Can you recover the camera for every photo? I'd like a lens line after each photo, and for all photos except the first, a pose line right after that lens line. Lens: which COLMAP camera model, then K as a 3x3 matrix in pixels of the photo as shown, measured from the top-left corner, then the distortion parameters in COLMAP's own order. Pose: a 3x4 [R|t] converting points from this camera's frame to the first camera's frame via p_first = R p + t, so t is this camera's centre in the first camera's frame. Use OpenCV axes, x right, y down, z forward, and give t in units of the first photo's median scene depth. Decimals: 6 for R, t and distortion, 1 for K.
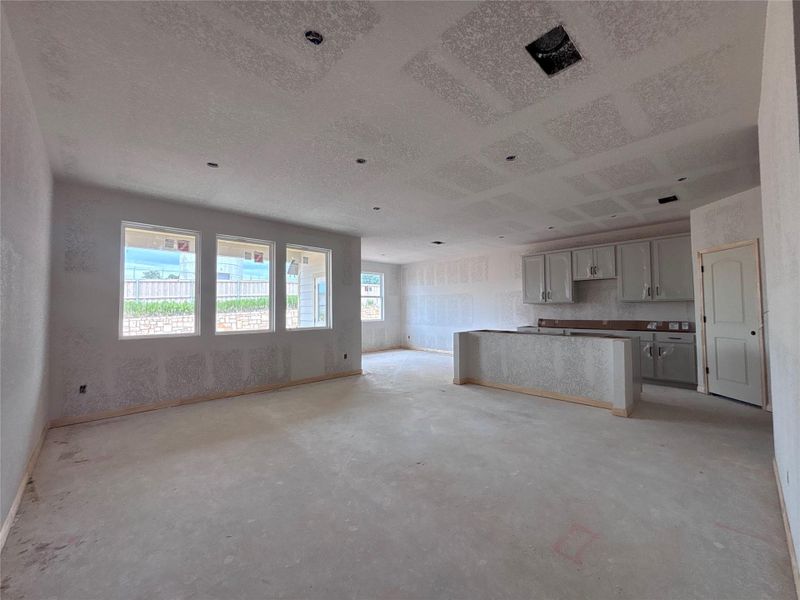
lens RADIAL K [[326.9, 0, 400.0], [0, 326.9, 300.0], [0, 0, 1]] dist [0.013719, -0.000188]
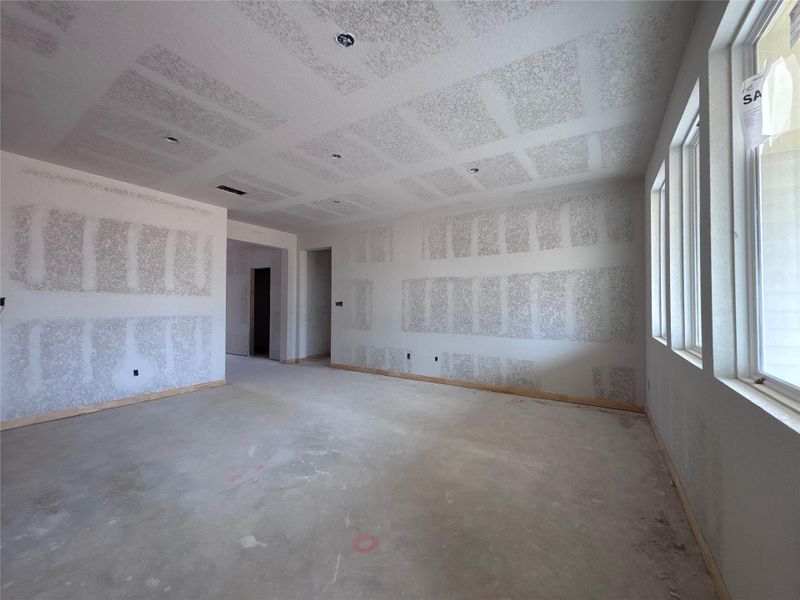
lens RADIAL K [[326.9, 0, 400.0], [0, 326.9, 300.0], [0, 0, 1]] dist [0.013719, -0.000188]
pose [[-0.971319, 0.005770, -0.237709, -0.062528], [0.017218, 0.998788, -0.046112, 0.067771], [0.237155, -0.048883, -0.970241, 1.884473]]
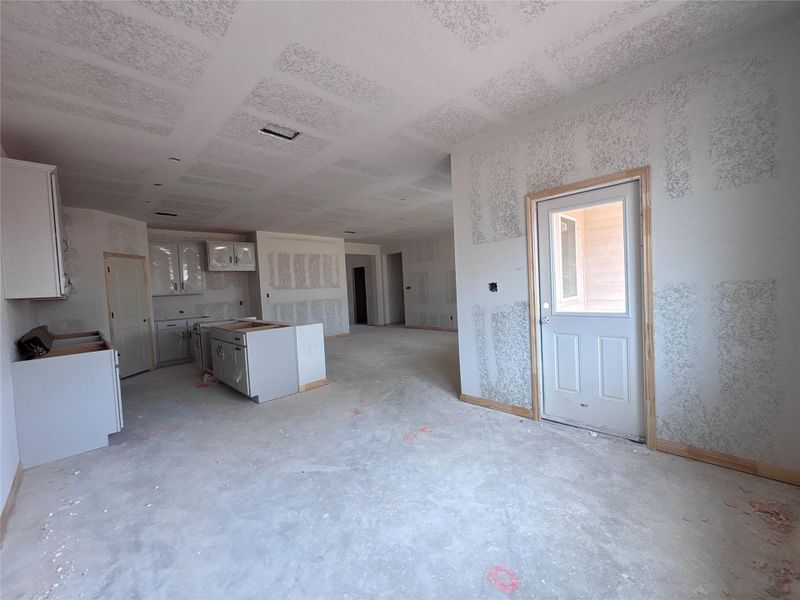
lens RADIAL K [[326.9, 0, 400.0], [0, 326.9, 300.0], [0, 0, 1]] dist [0.013719, -0.000188]
pose [[-0.997929, 0.062939, -0.013260, -0.045808], [0.062875, 0.998008, 0.005170, 0.084866], [0.013559, 0.004325, -0.999899, 2.898609]]
